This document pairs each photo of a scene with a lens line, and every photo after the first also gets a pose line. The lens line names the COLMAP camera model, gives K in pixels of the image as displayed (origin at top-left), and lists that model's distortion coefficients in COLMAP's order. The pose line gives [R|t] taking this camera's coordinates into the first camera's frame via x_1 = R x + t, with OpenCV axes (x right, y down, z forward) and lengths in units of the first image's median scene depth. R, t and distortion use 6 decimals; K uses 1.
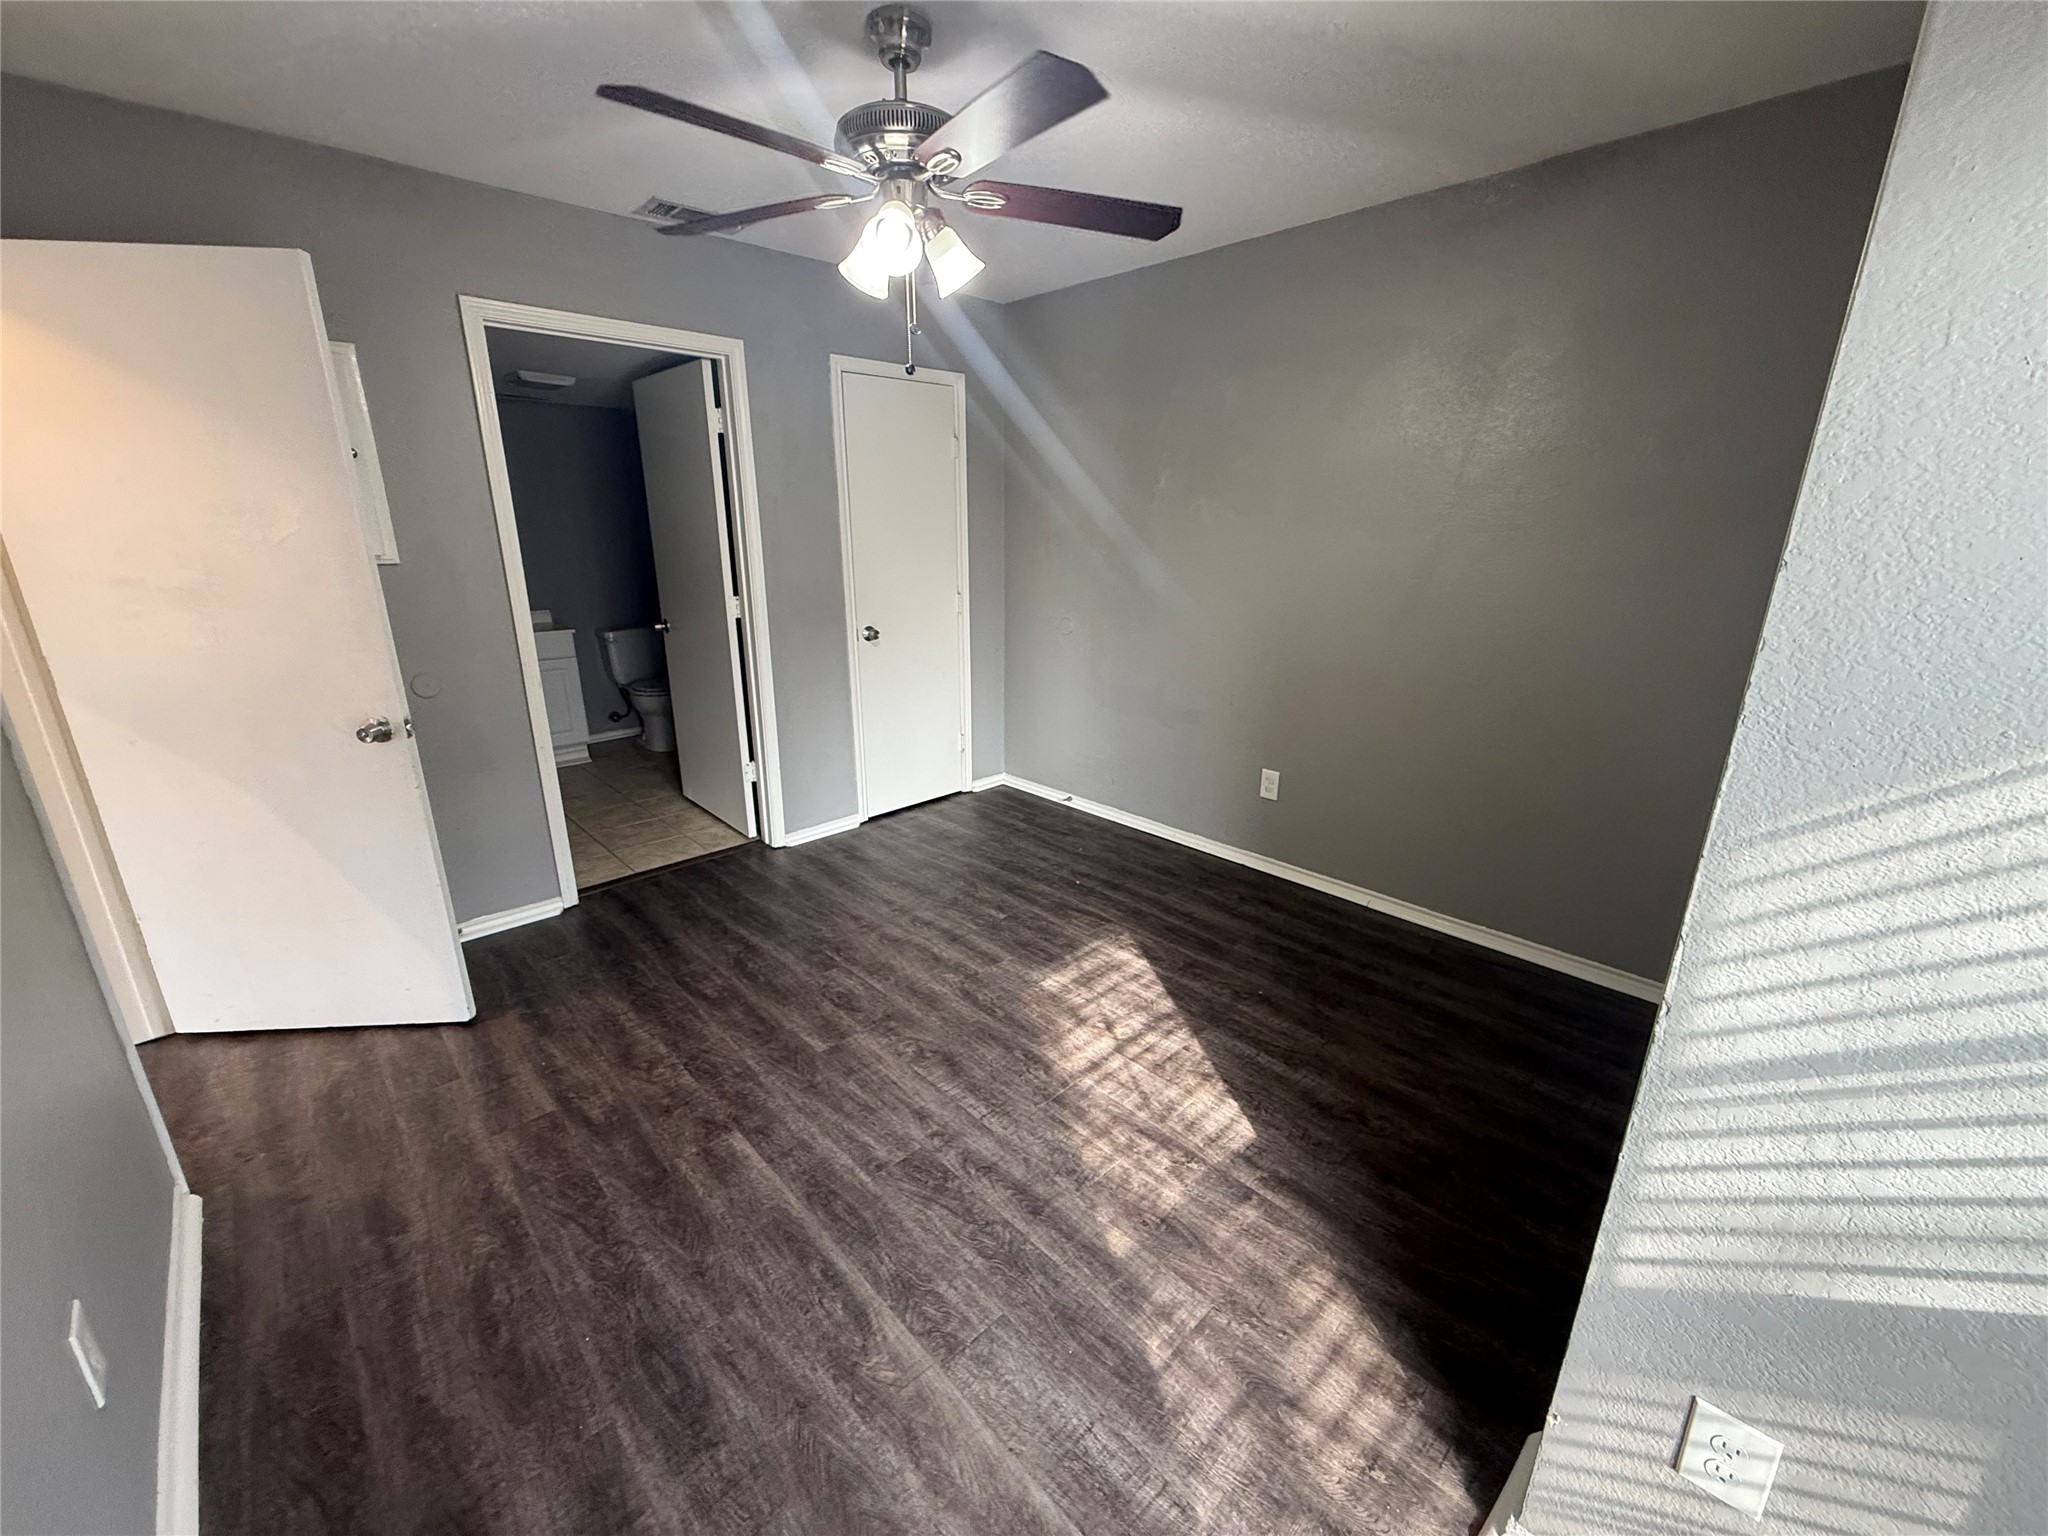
lens RADIAL K [[819.7, 0, 1017.3], [0, 819.7, 769.0], [0, 0, 1]] dist [0.000906, 0.000072]
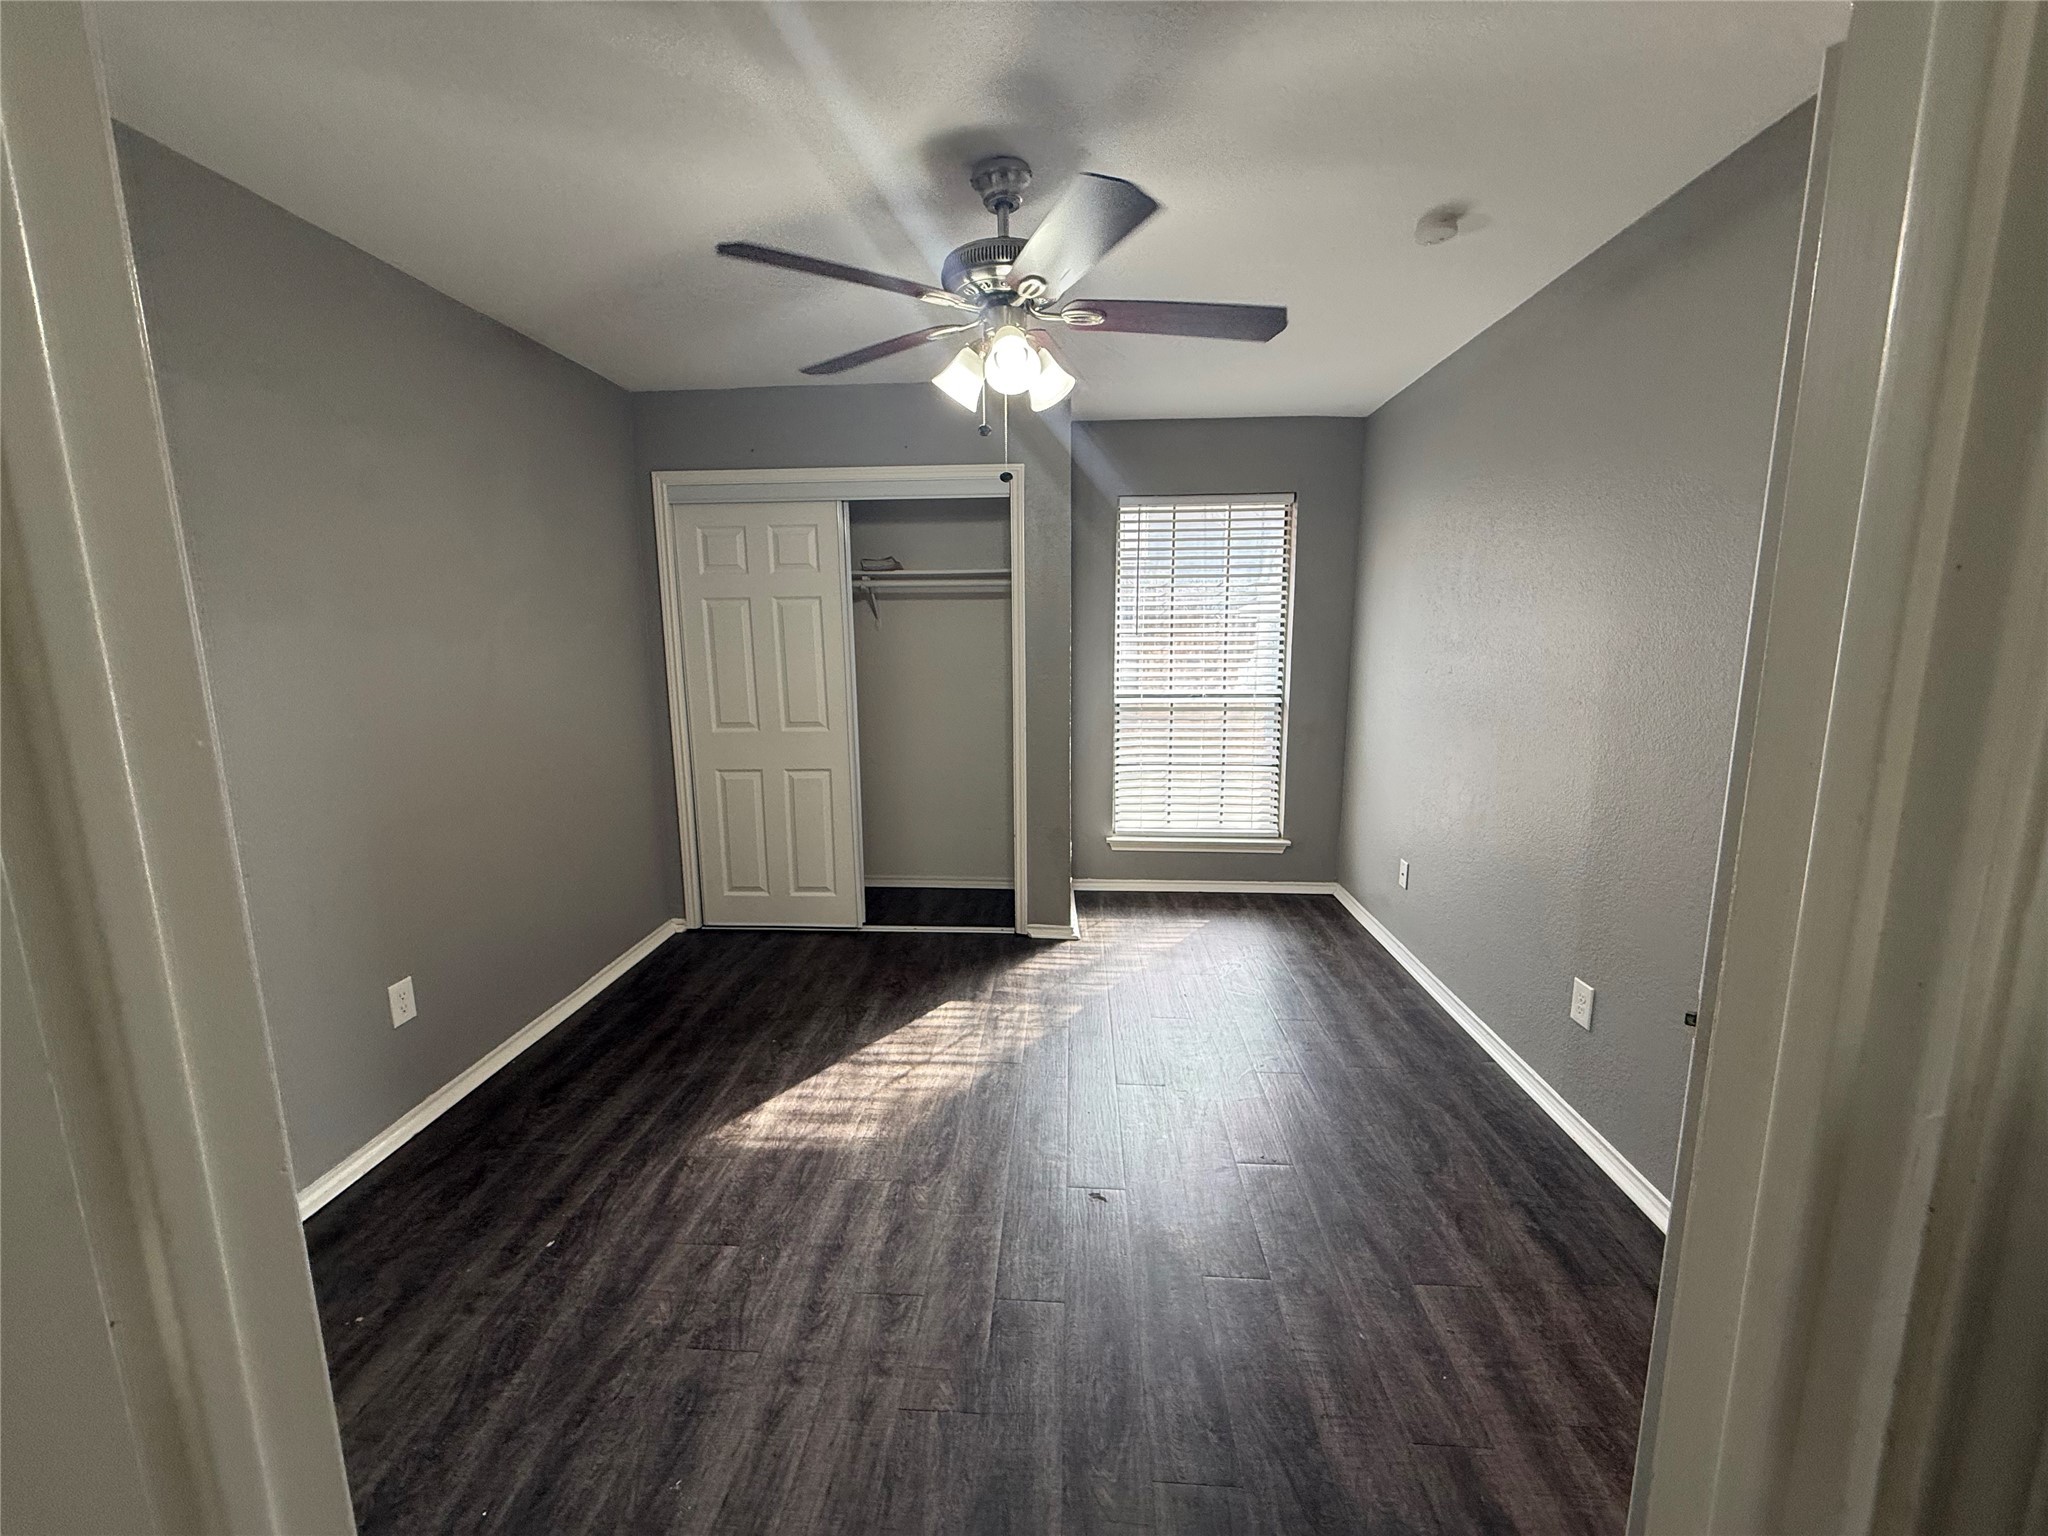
lens RADIAL K [[819.7, 0, 1023.1], [0, 819.7, 767.8], [0, 0, 1]] dist [0.000906, 0.000072]
pose [[-0.687514, -0.117568, 0.716591, -0.680108], [0.221912, 0.905586, 0.361483, -0.383737], [-0.691433, 0.407545, -0.596513, 1.283508]]
